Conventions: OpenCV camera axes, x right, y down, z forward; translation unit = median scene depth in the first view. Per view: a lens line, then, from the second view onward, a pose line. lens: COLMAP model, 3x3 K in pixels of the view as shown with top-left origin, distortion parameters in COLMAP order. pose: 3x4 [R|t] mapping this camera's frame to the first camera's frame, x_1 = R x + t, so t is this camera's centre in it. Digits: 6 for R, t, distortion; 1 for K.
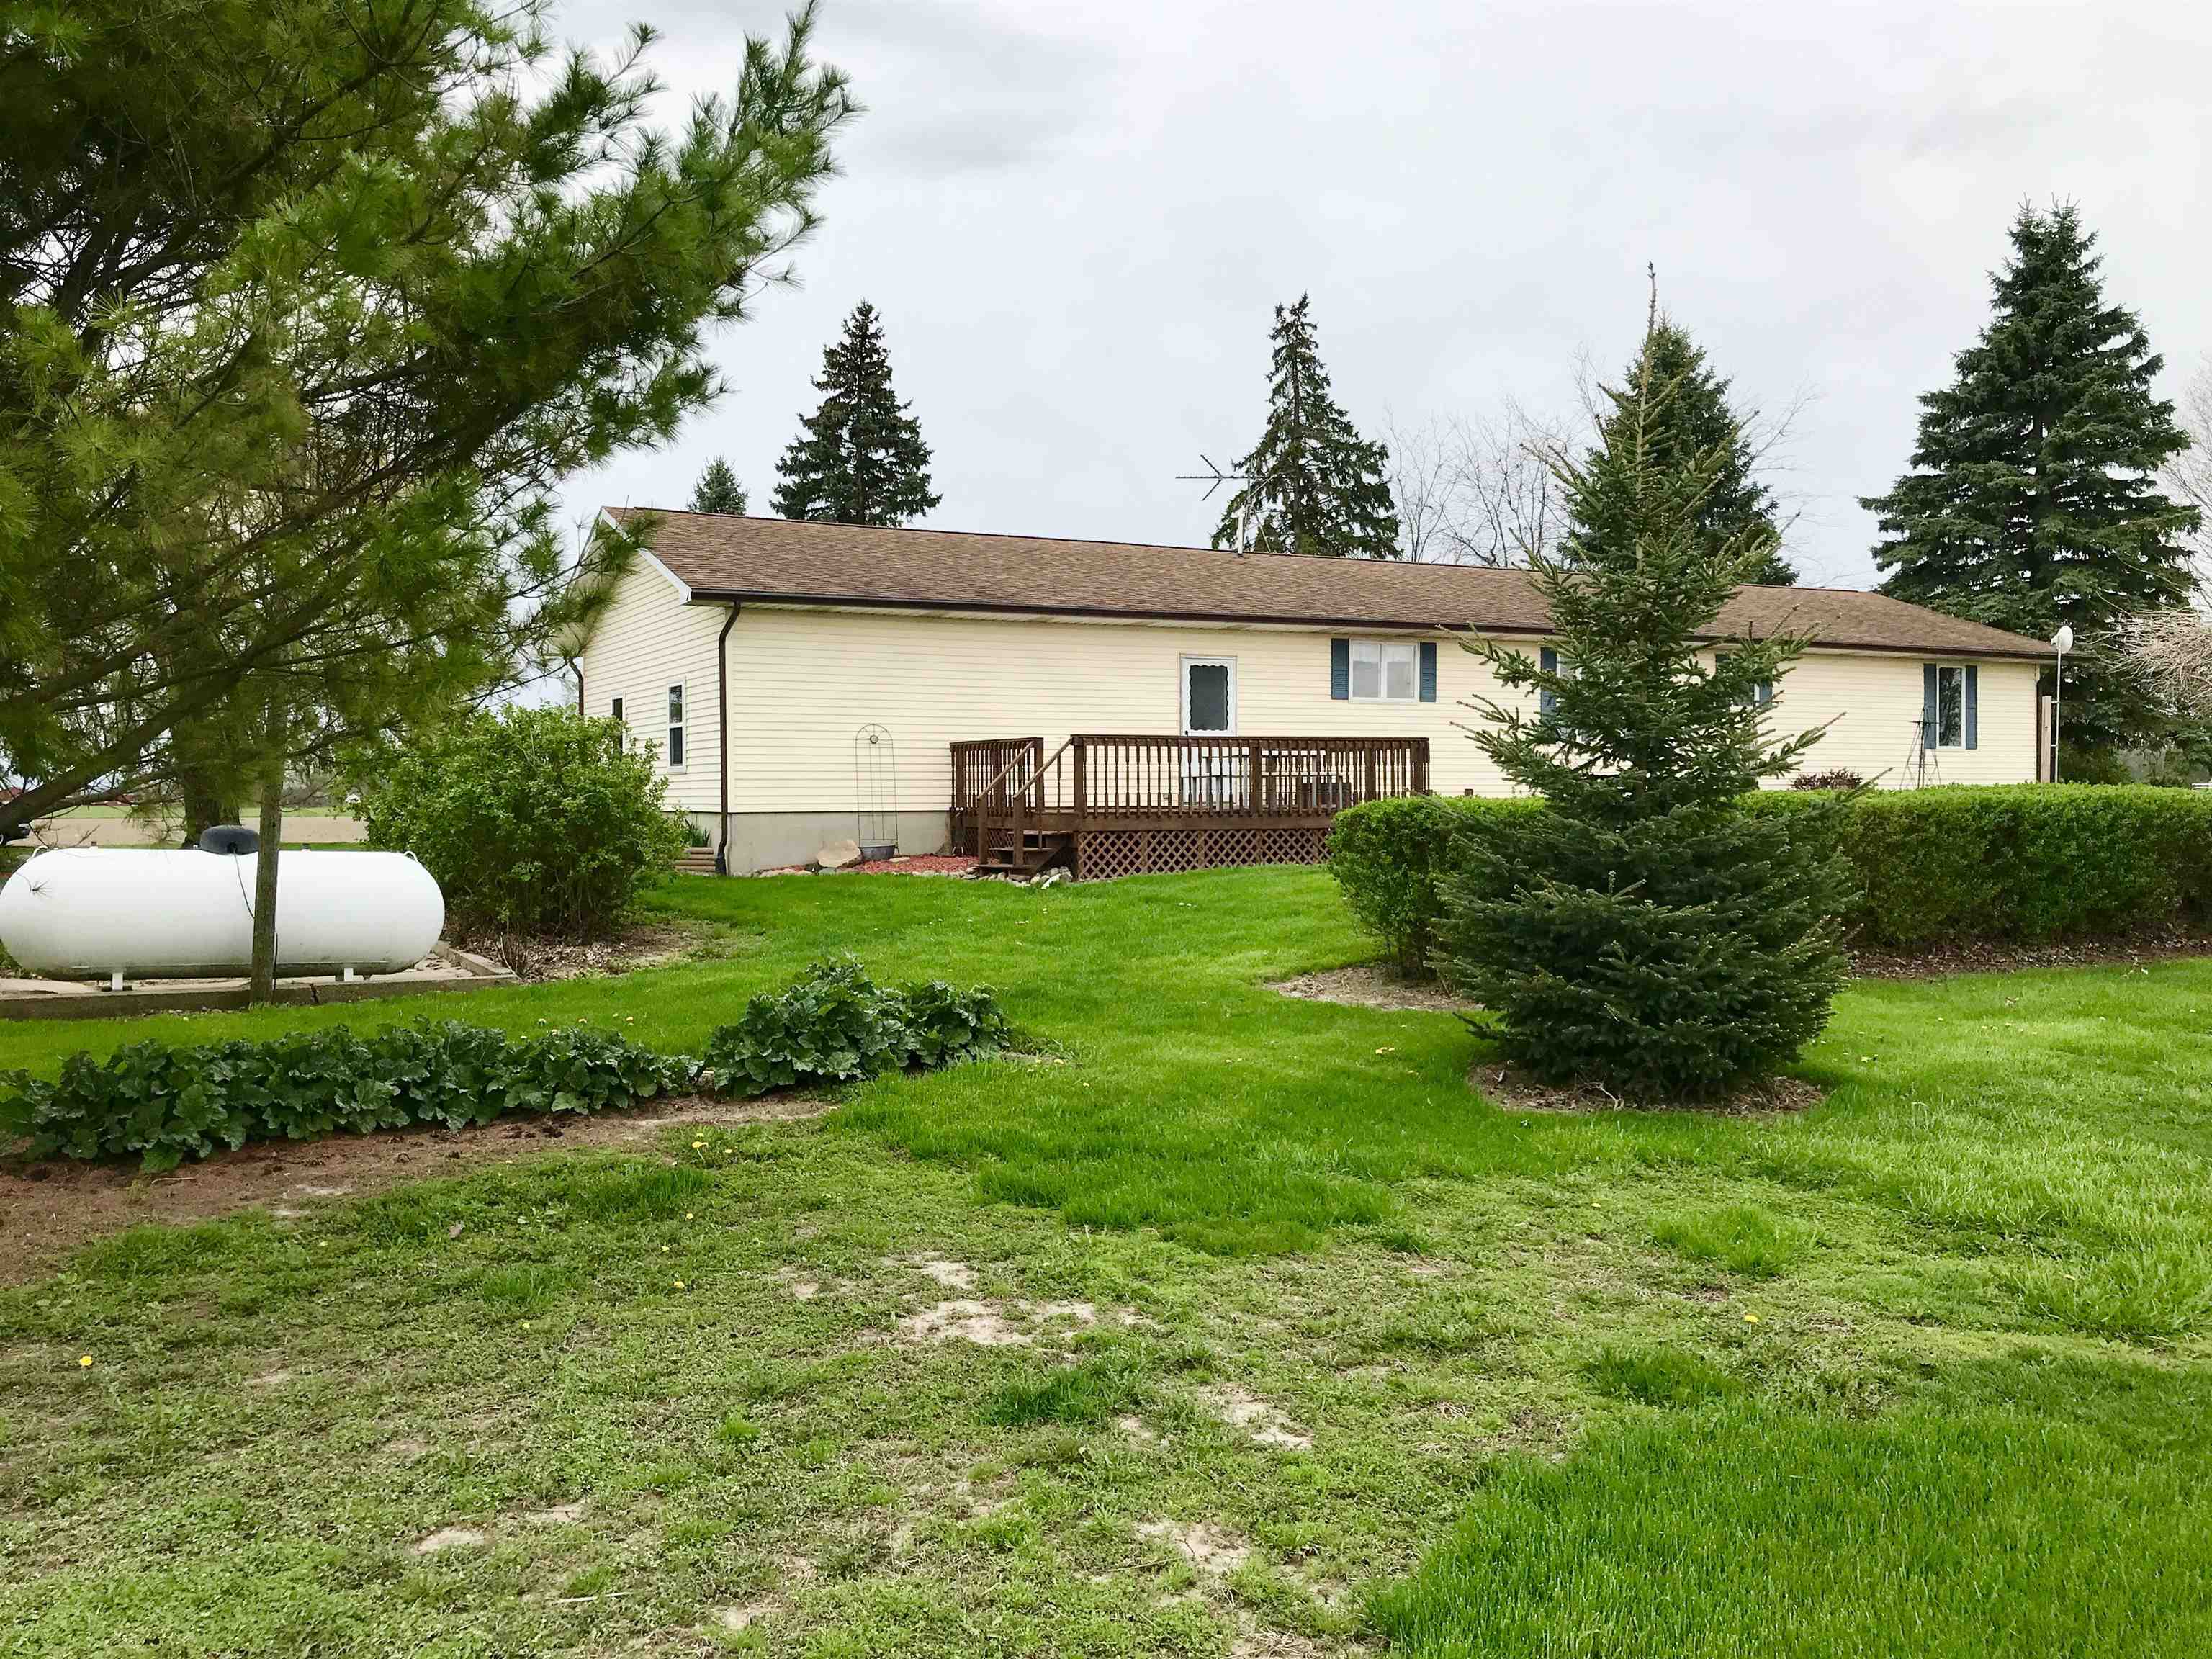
lens RADIAL K [[1701.4, 0, 1106.0], [0, 1701.4, 829.5], [0, 0, 1]] dist [0.011821, -0.000255]
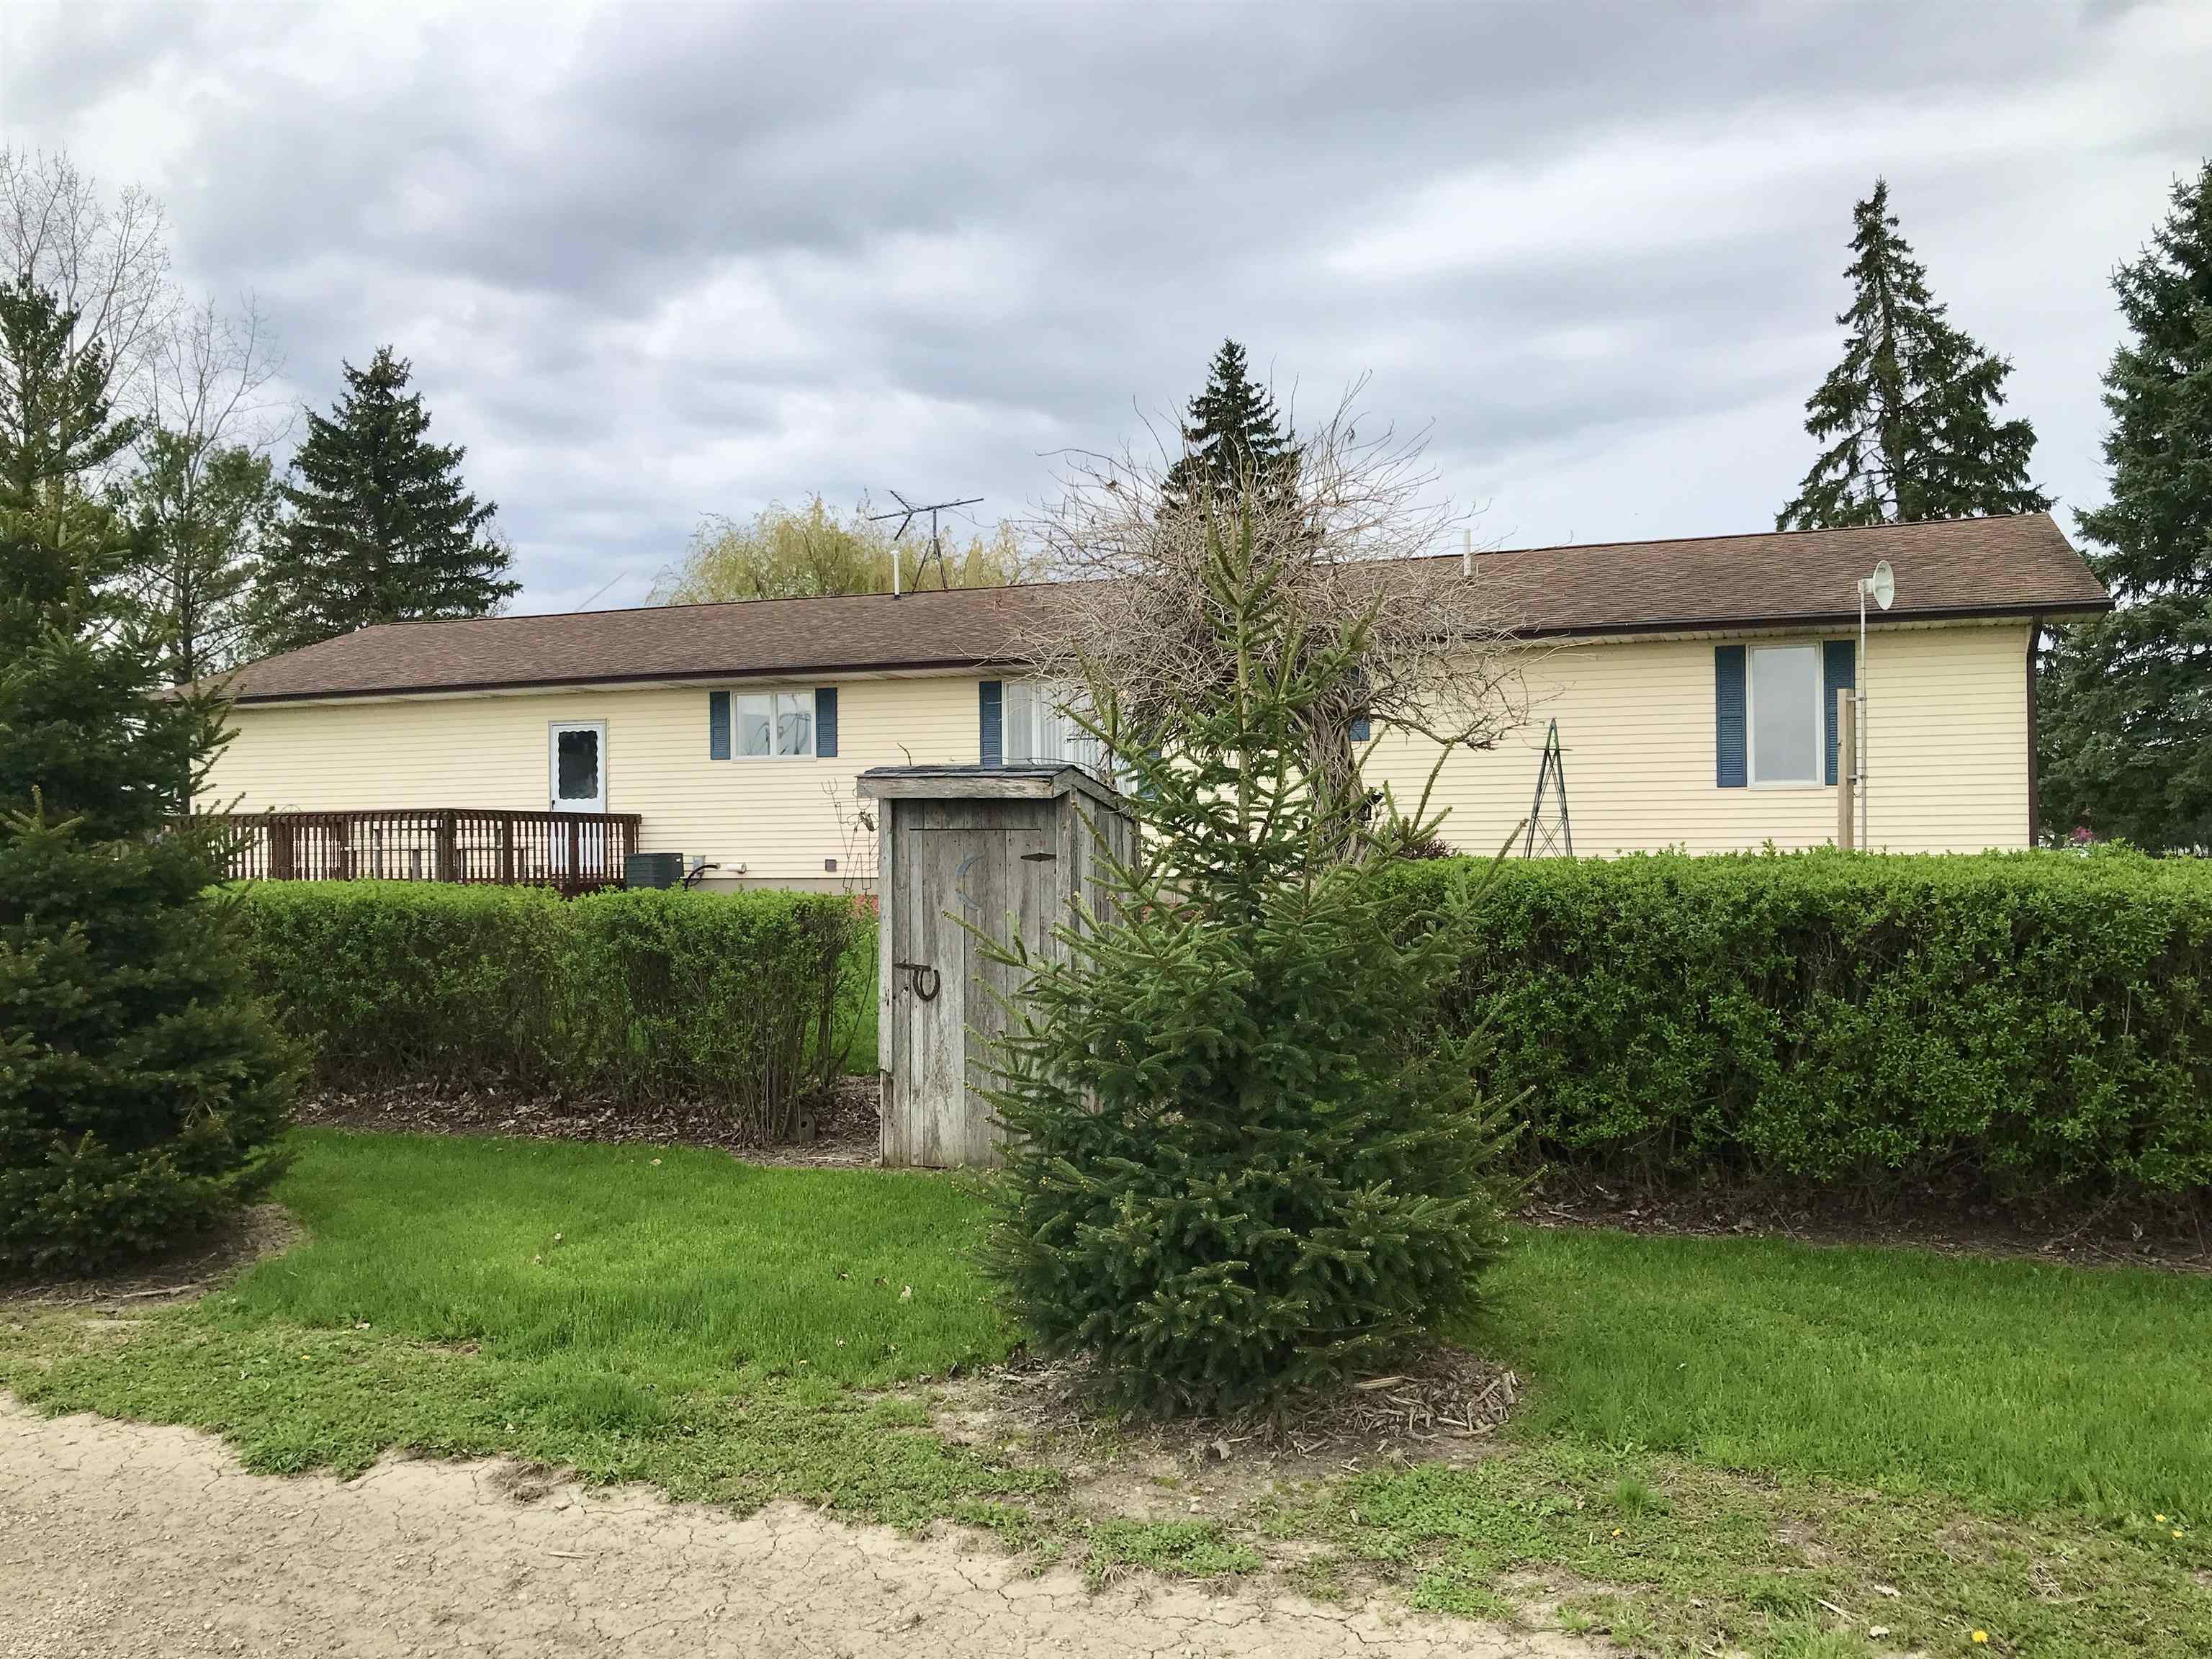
lens RADIAL K [[1701.4, 0, 1106.0], [0, 1701.4, 829.5], [0, 0, 1]] dist [0.011821, -0.000255]
pose [[0.690490, -0.006605, -0.723311, 0.958052], [-0.010533, 0.999760, -0.019184, -0.024924], [0.723265, 0.020865, 0.690255, 0.542082]]
